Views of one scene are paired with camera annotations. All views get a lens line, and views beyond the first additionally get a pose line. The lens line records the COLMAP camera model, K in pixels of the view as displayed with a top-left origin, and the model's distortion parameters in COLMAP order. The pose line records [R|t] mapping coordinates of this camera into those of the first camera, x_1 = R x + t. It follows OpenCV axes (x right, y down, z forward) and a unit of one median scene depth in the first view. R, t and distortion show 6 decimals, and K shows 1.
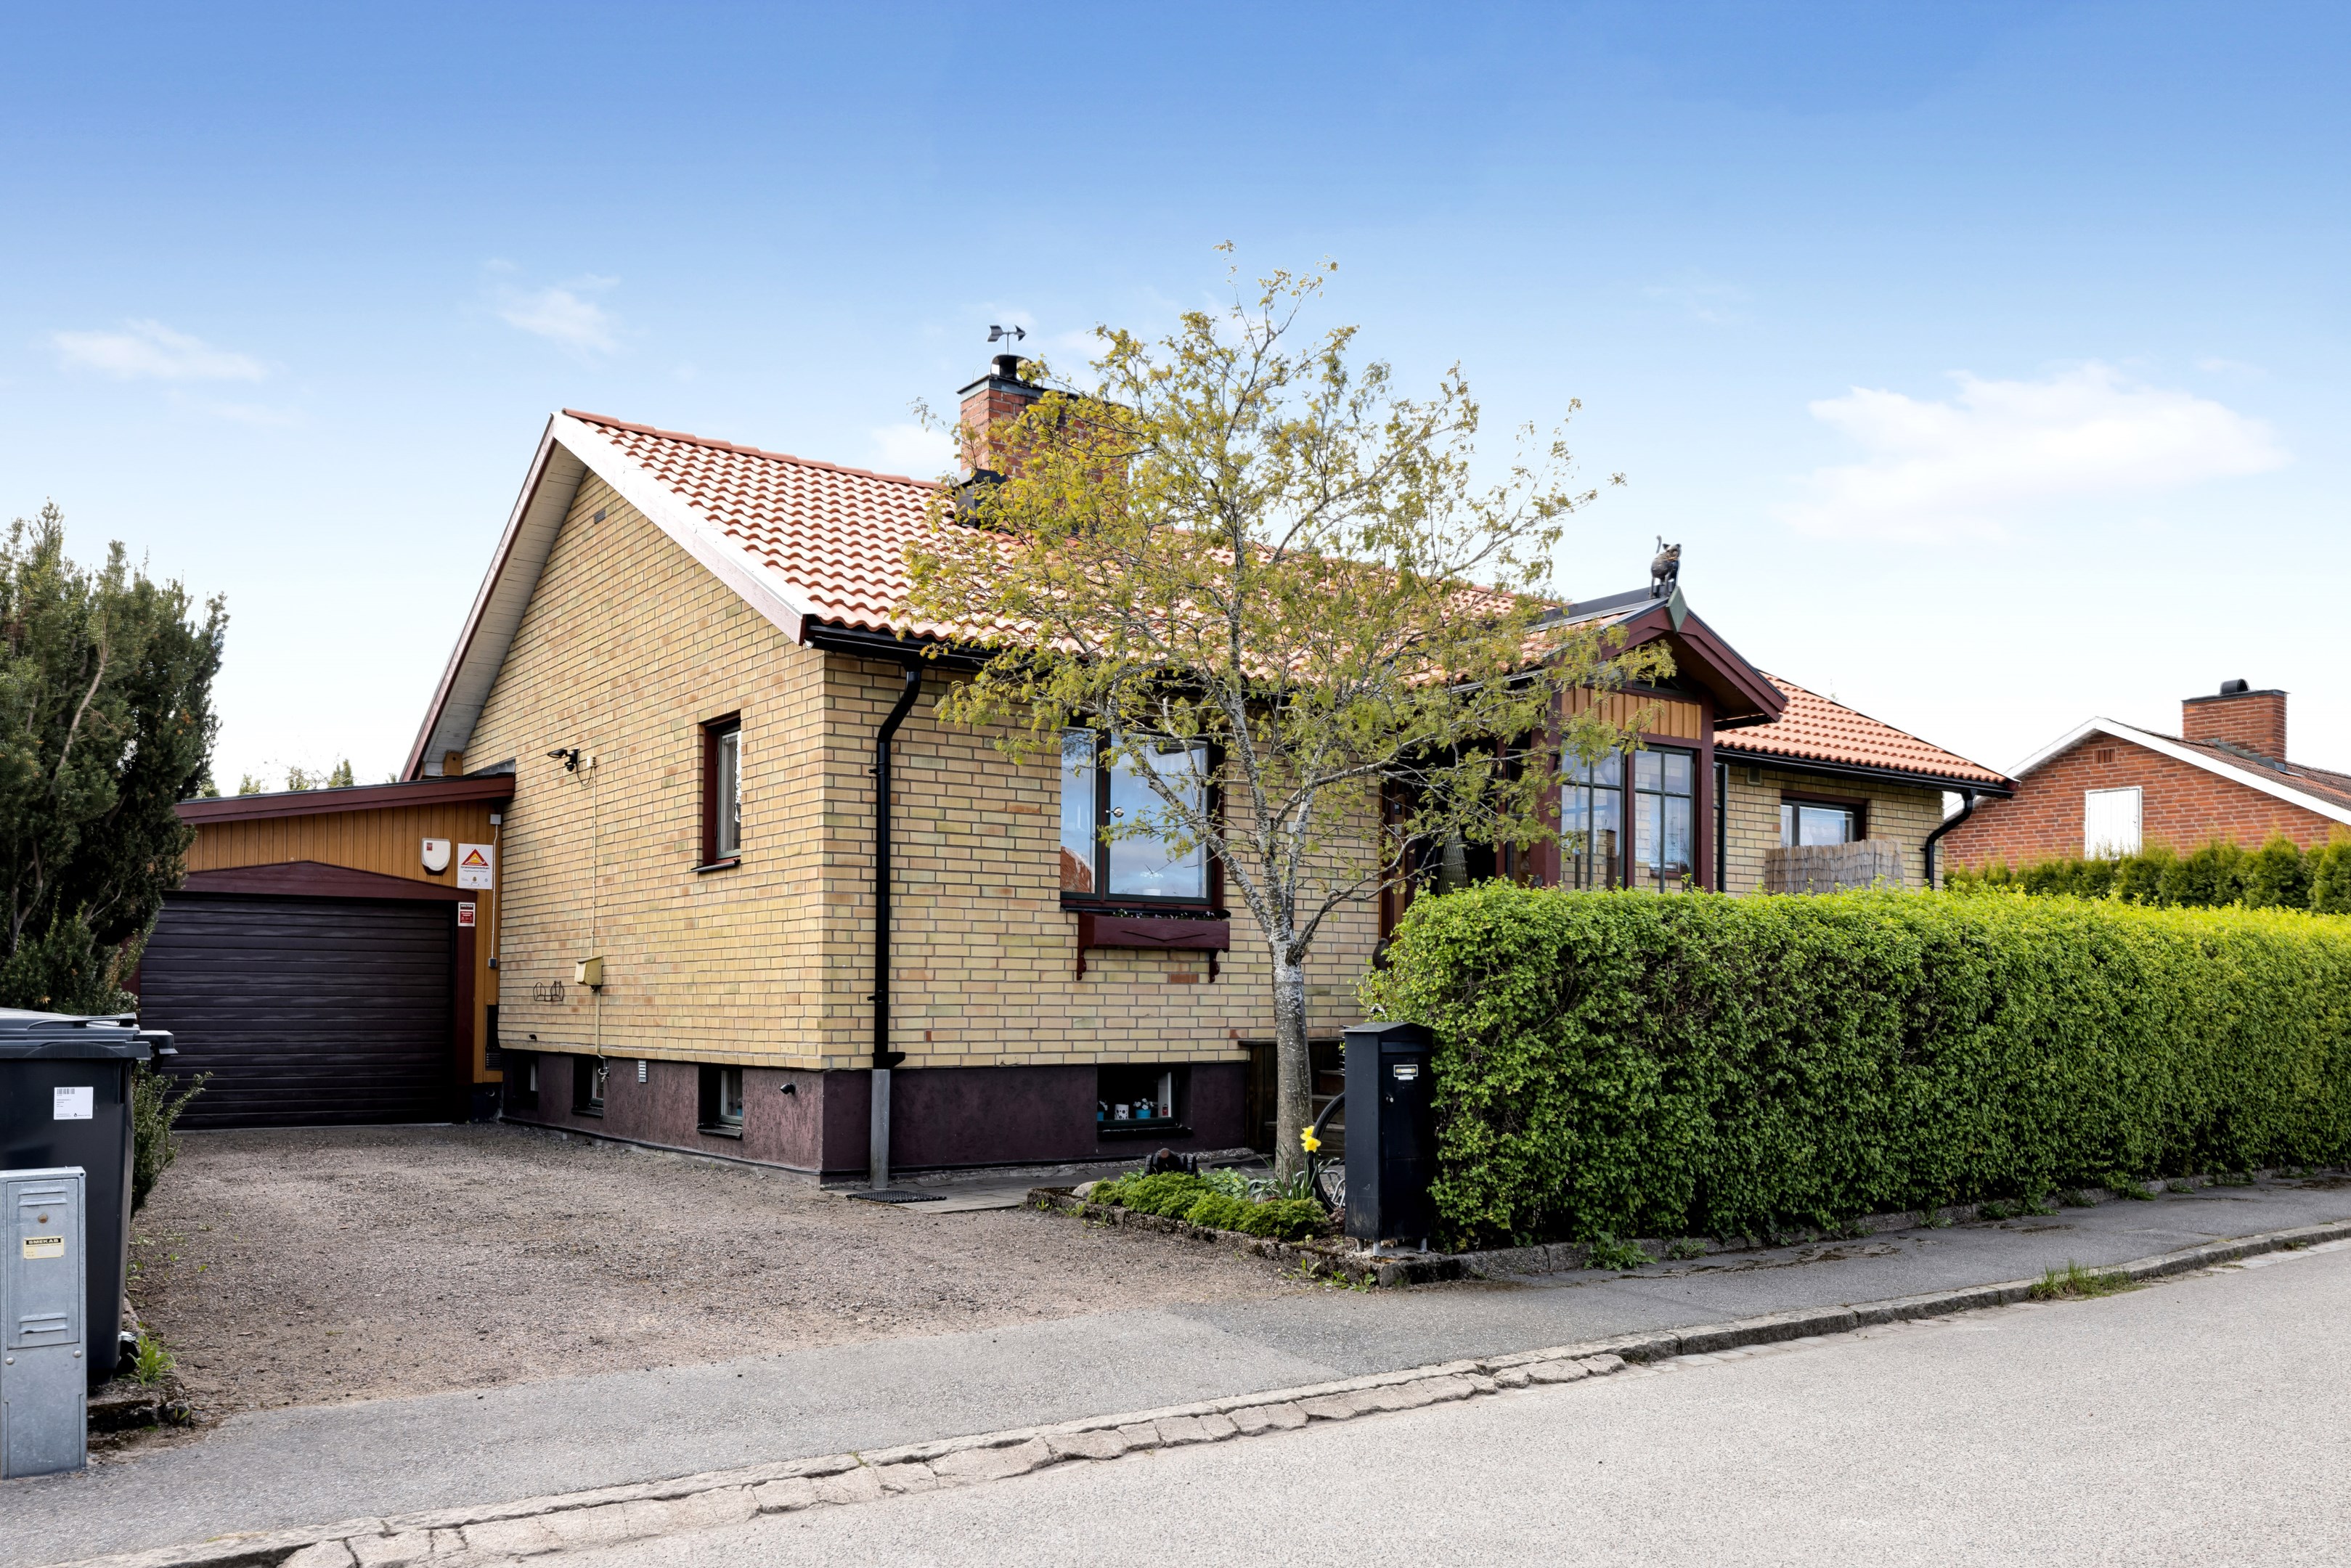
lens RADIAL K [[1783.0, 0, 1174.6], [0, 1783.0, 796.6], [0, 0, 1]] dist [0.002199, -0.004466]
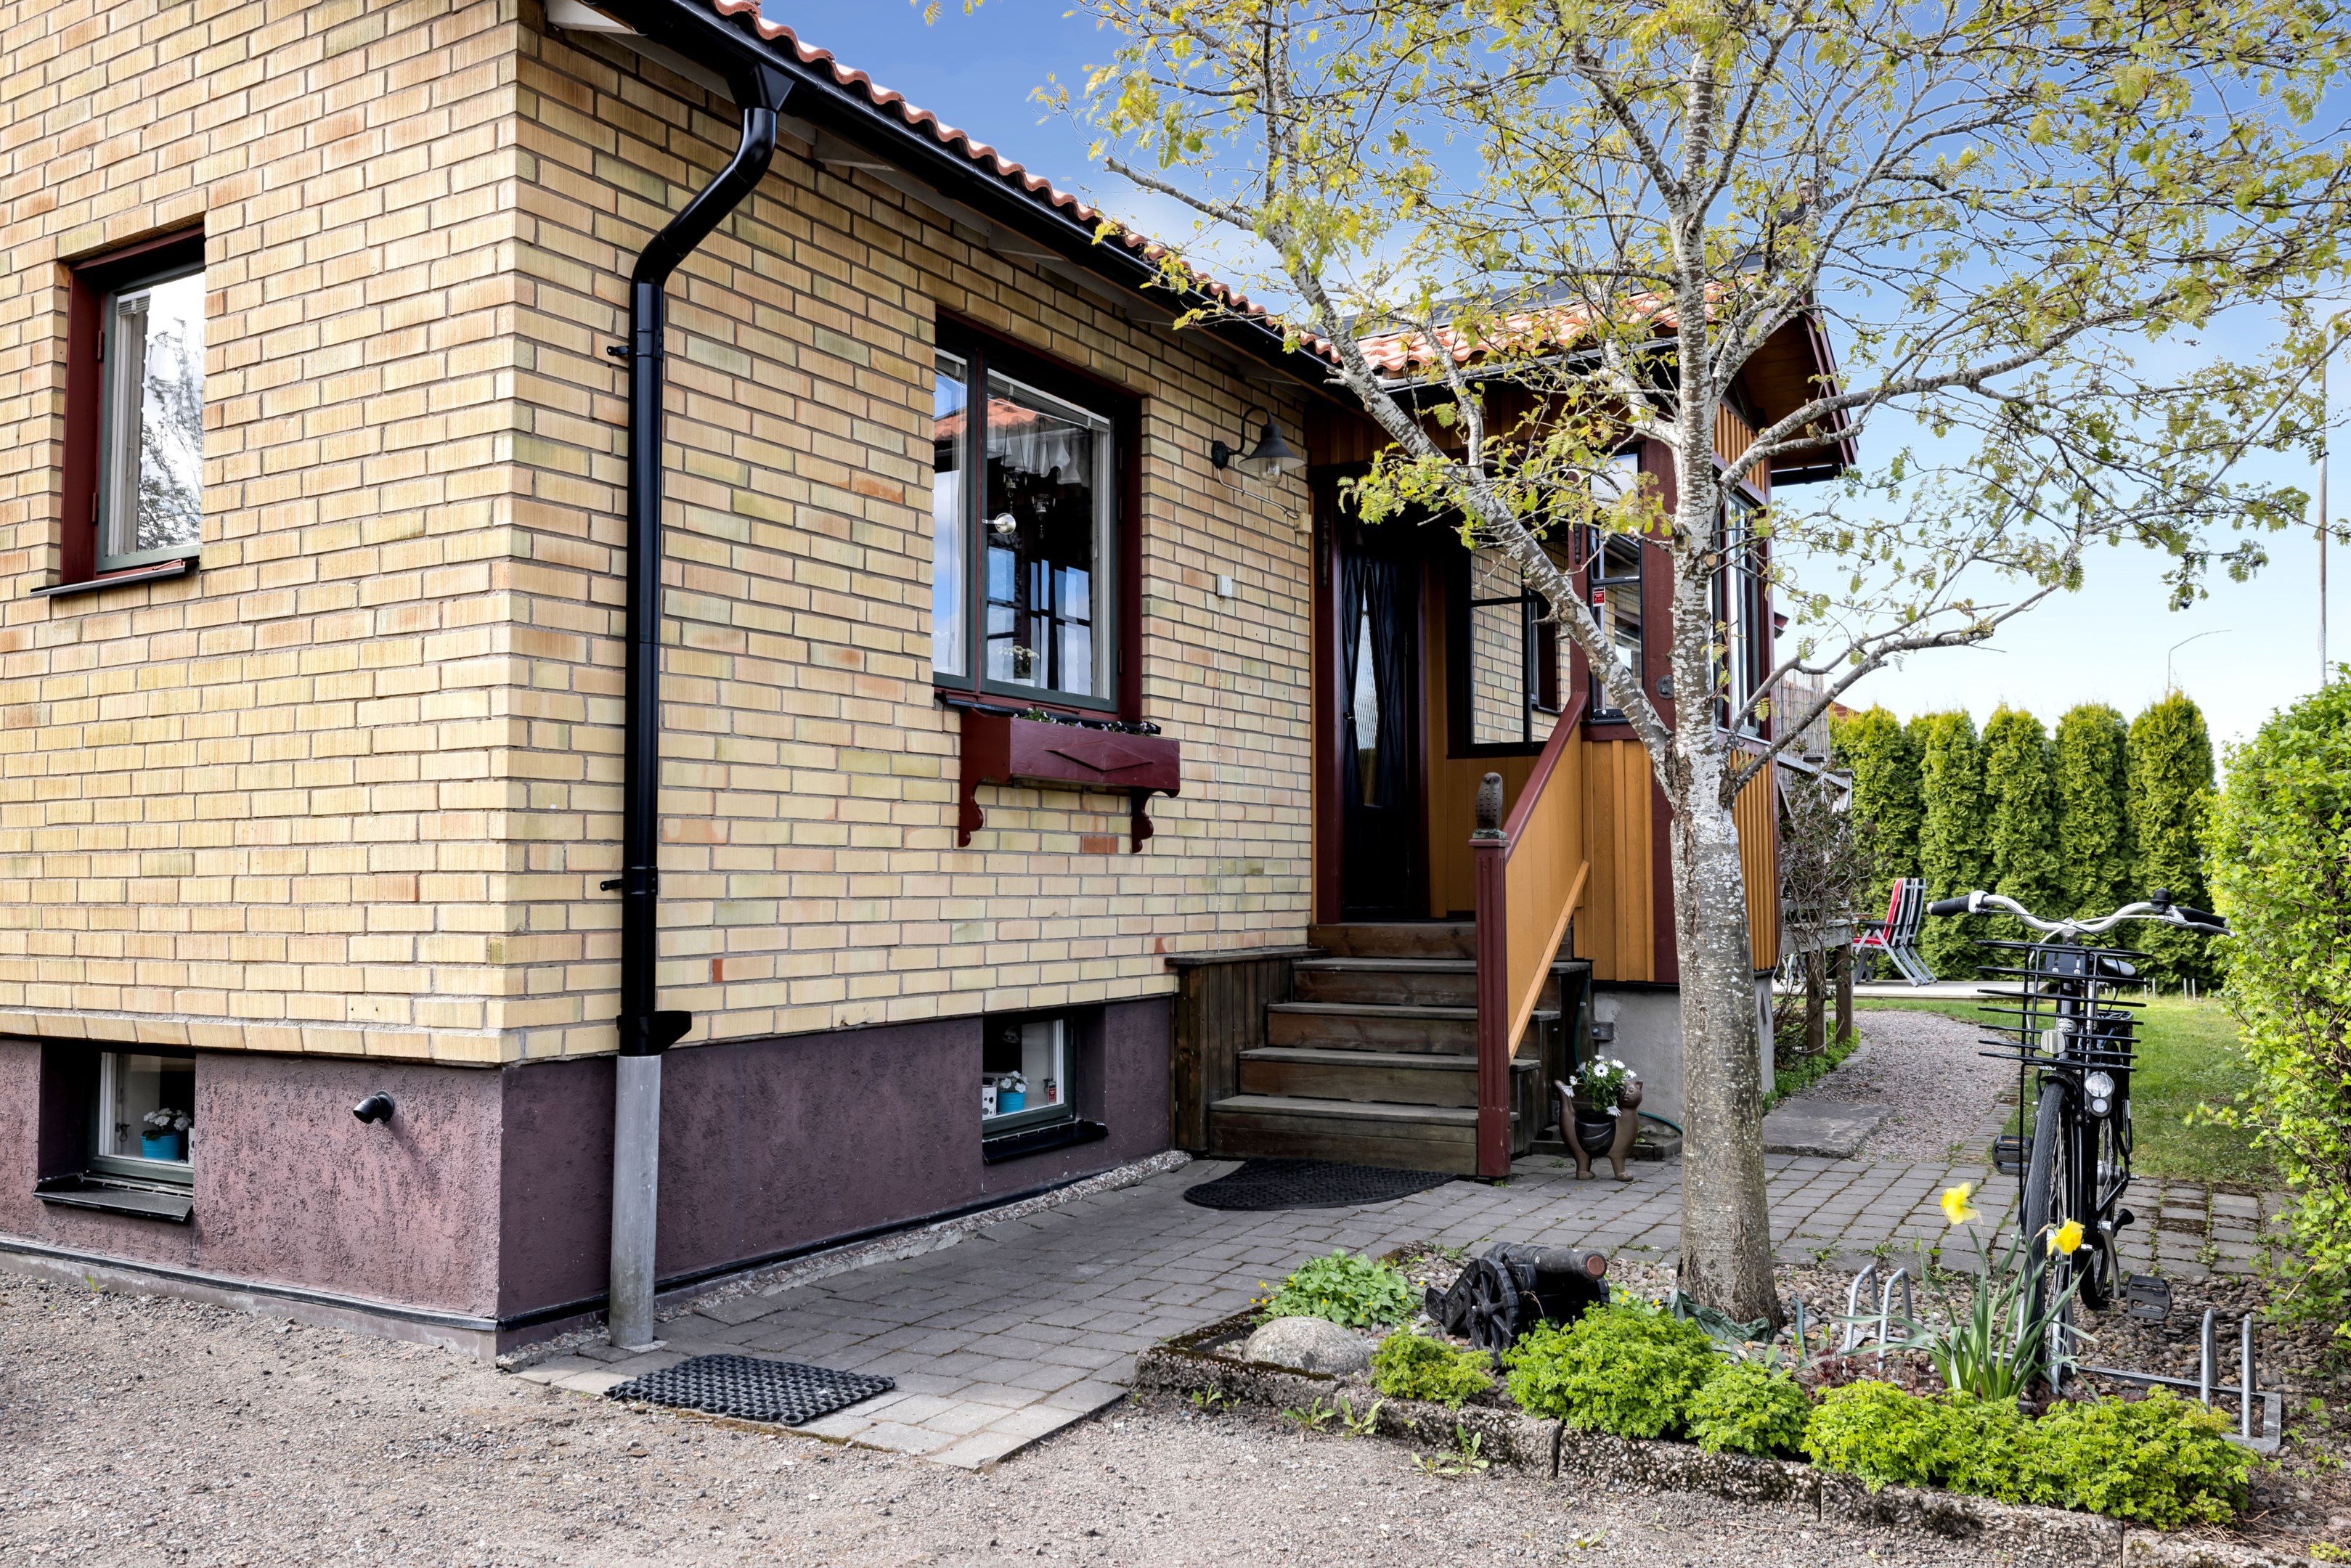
lens RADIAL K [[1841.6, 0, 1173.8], [0, 1841.6, 694.4], [0, 0, 1]] dist [0.001705, -0.005141]
pose [[0.917815, 0.034777, 0.395483, -0.210678], [-0.039552, 0.999210, 0.003925, 0.058368], [-0.395034, -0.019244, 0.918465, 0.524516]]
